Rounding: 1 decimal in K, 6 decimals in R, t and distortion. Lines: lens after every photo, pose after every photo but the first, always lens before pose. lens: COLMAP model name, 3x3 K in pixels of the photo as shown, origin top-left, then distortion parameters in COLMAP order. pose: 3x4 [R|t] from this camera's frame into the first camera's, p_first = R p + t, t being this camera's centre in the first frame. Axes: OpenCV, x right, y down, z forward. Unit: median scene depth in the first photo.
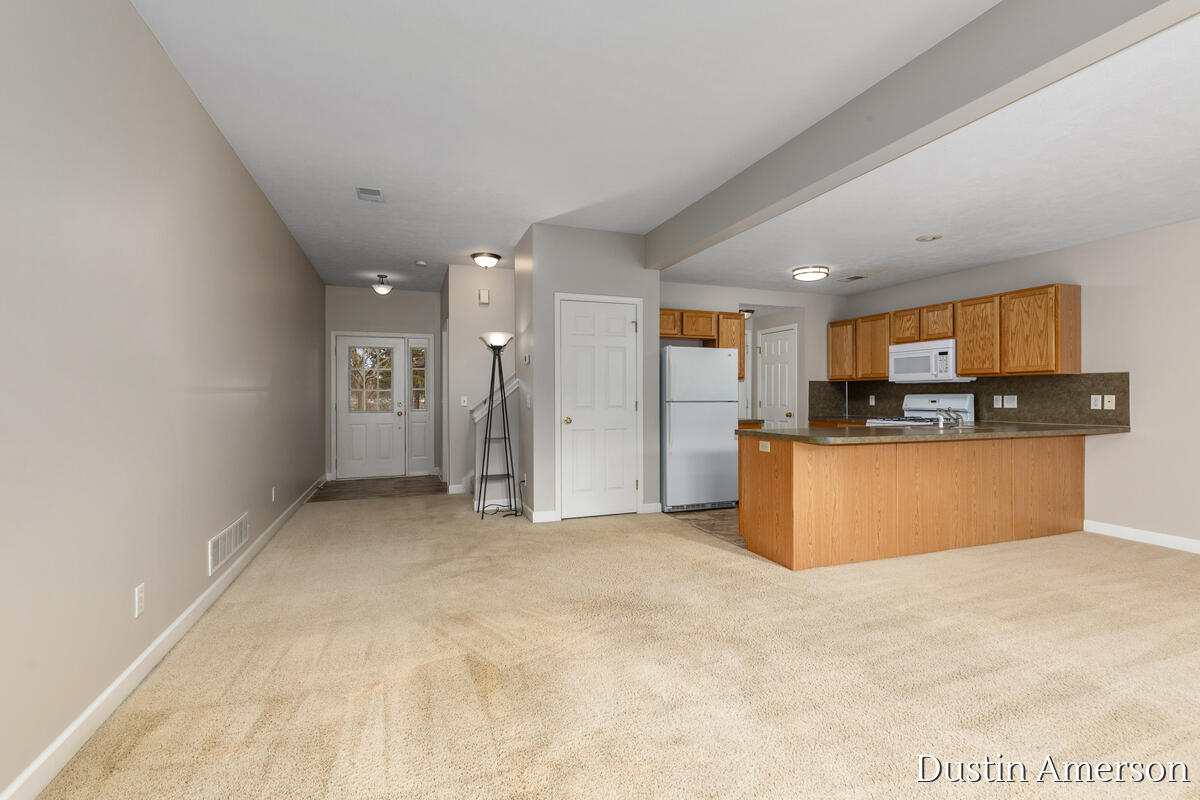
lens RADIAL K [[544.5, 0, 614.9], [0, 544.5, 398.0], [0, 0, 1]] dist [0.000018, -0.002237]
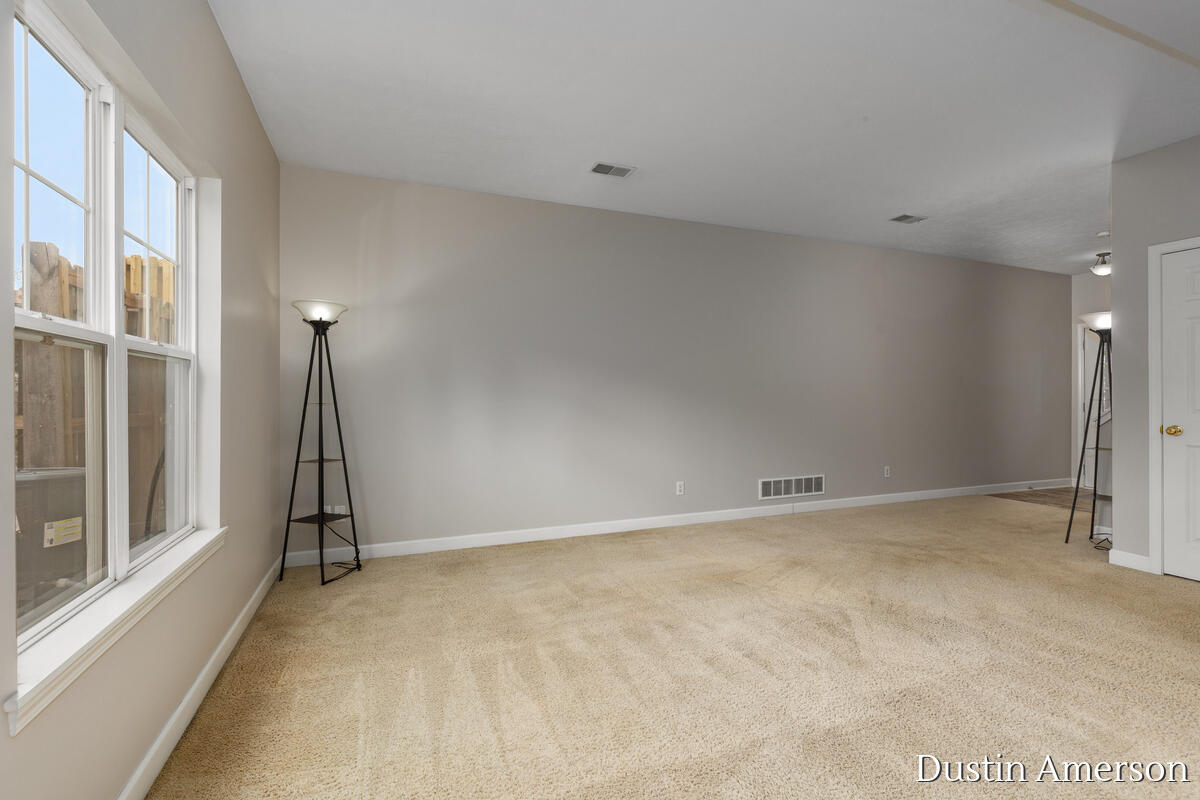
lens RADIAL K [[544.5, 0, 612.2], [0, 544.5, 397.5], [0, 0, 1]] dist [0.000018, -0.002237]
pose [[0.031800, 0.003601, -0.999488, 0.838203], [-0.002799, 0.999990, 0.003513, 0.001042], [0.999490, 0.002686, 0.031810, 0.421879]]
